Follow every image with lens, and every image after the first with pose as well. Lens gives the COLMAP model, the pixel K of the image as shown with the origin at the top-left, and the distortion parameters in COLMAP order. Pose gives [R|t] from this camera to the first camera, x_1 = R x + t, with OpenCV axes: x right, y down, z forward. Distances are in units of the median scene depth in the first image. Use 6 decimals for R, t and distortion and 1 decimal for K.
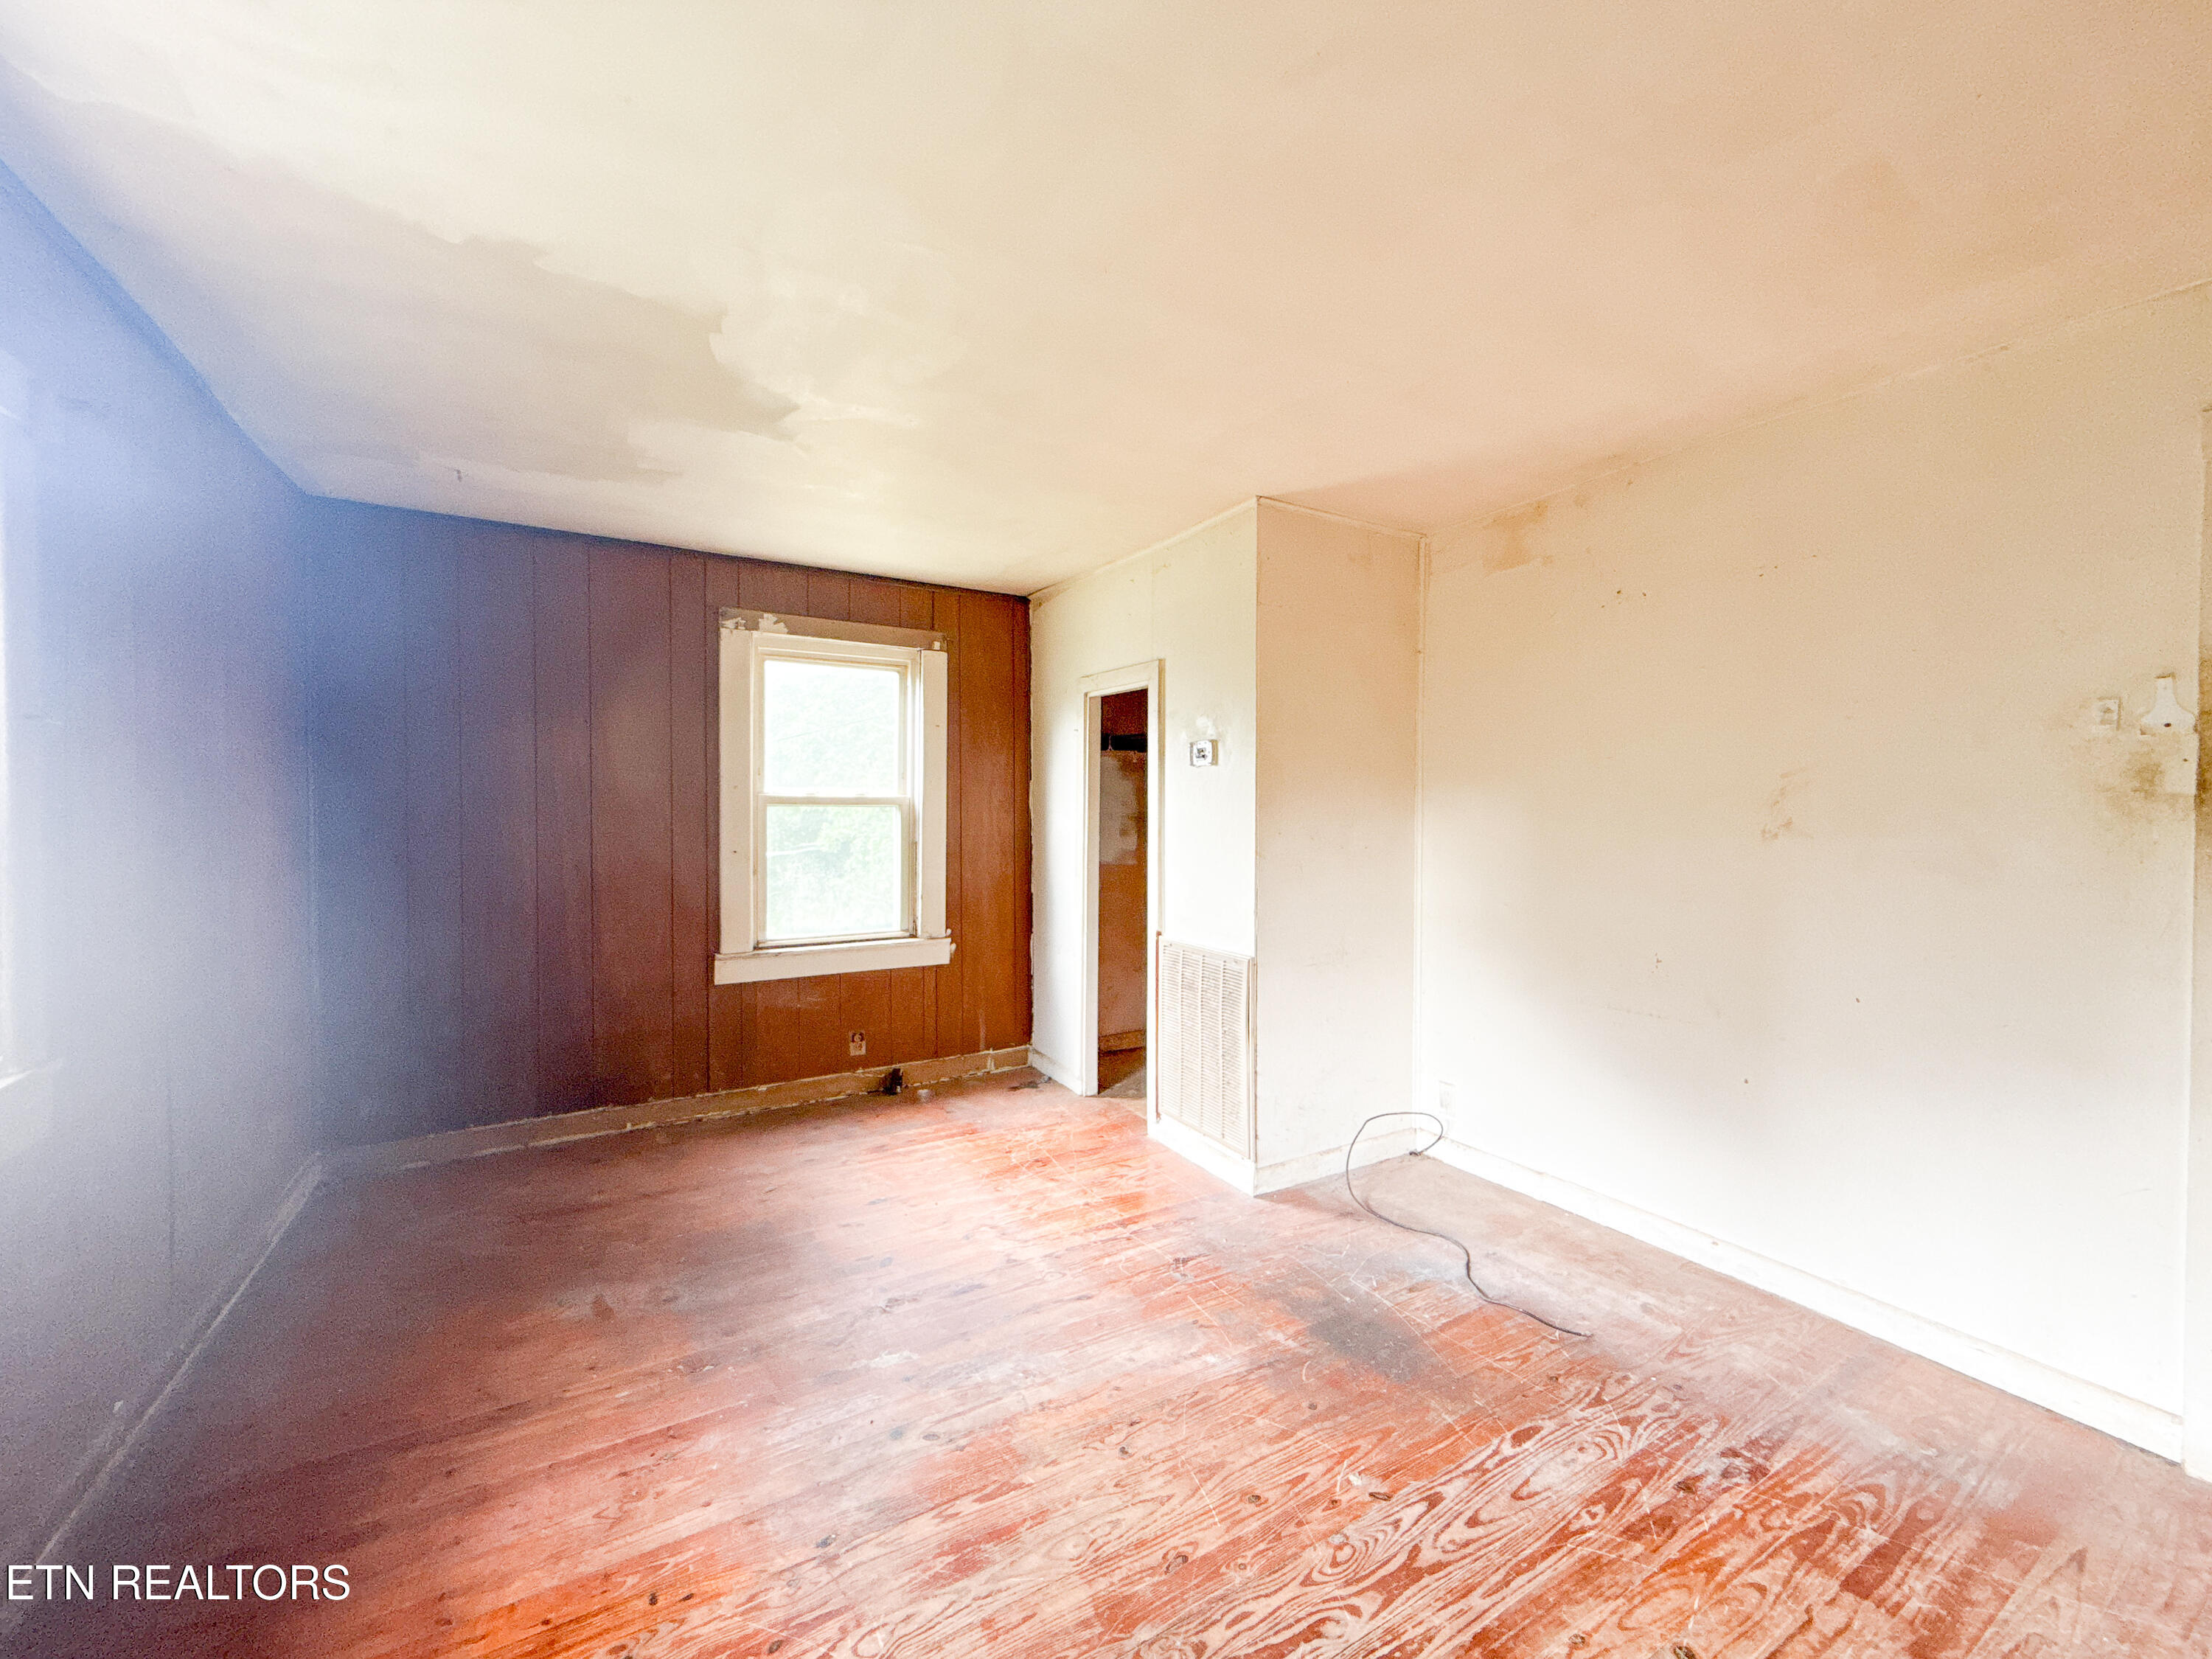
lens RADIAL K [[865.0, 0, 1106.0], [0, 865.0, 829.5], [0, 0, 1]] dist [0.000503, 0.000126]
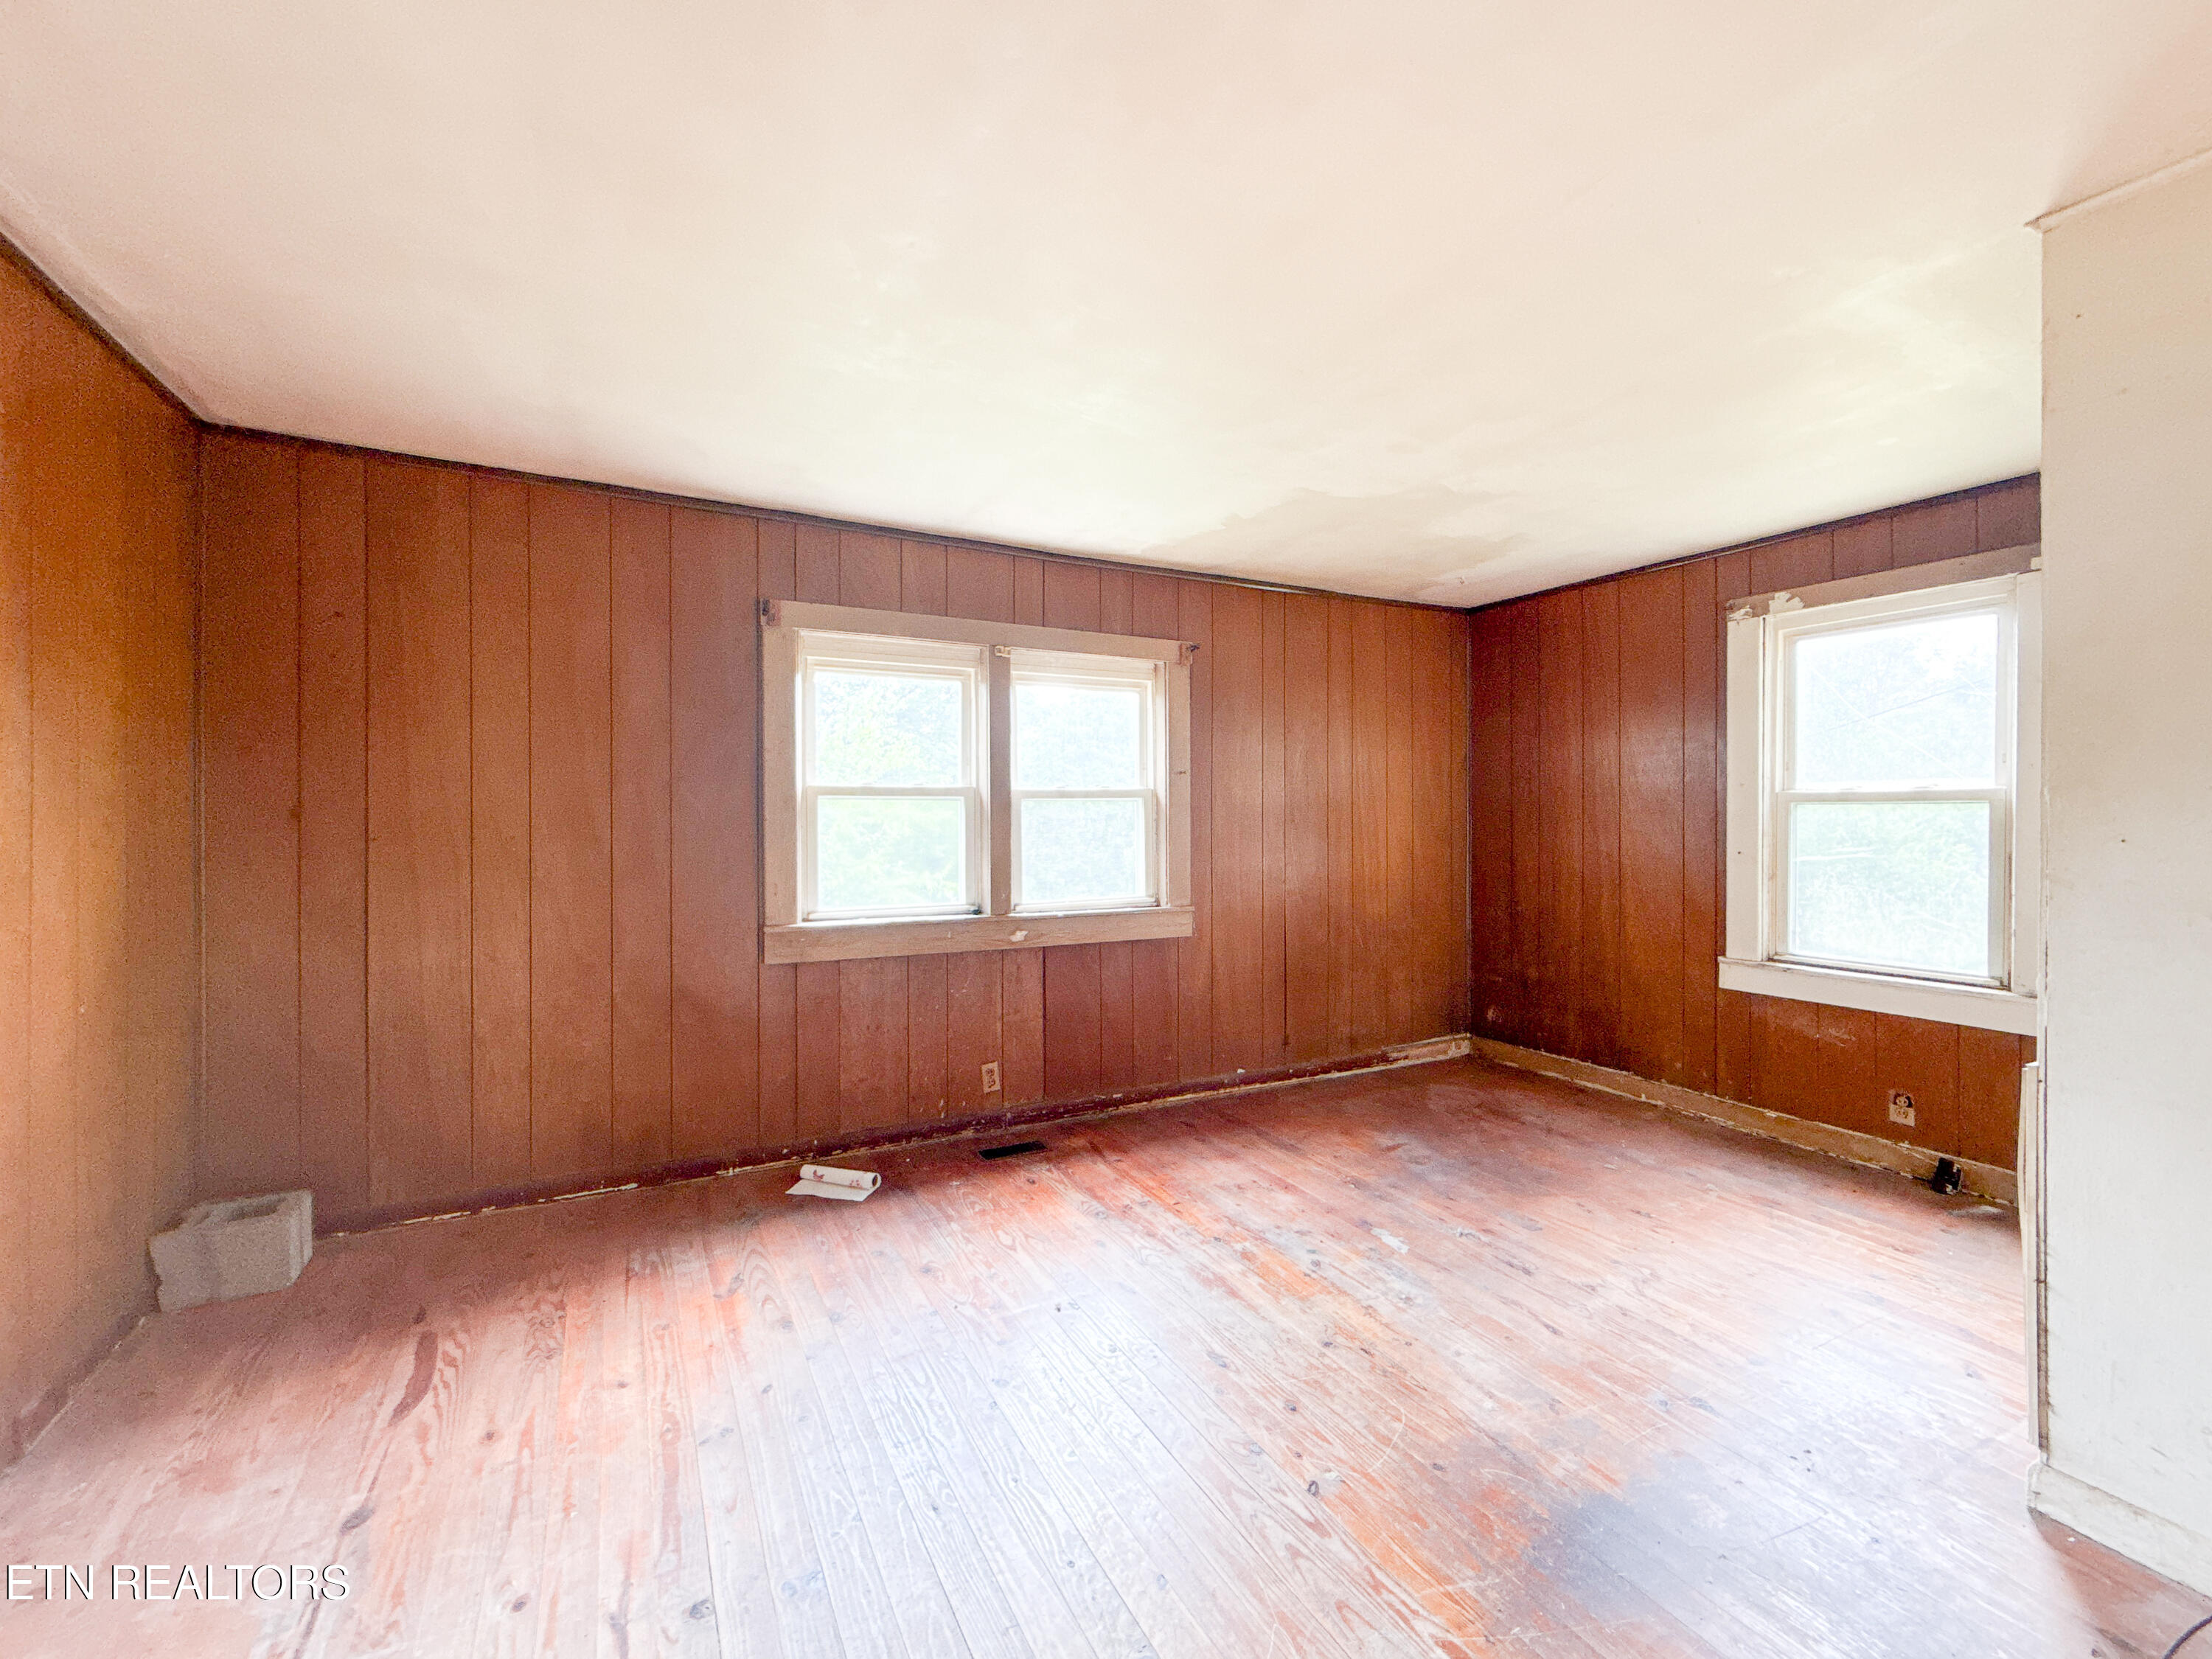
lens RADIAL K [[865.0, 0, 1106.0], [0, 865.0, 829.5], [0, 0, 1]] dist [0.000503, 0.000126]
pose [[-0.010923, 0.013633, -0.999847, 0.565324], [-0.024694, 0.999598, 0.013899, 0.004676], [0.999635, 0.024842, -0.010582, 0.329113]]
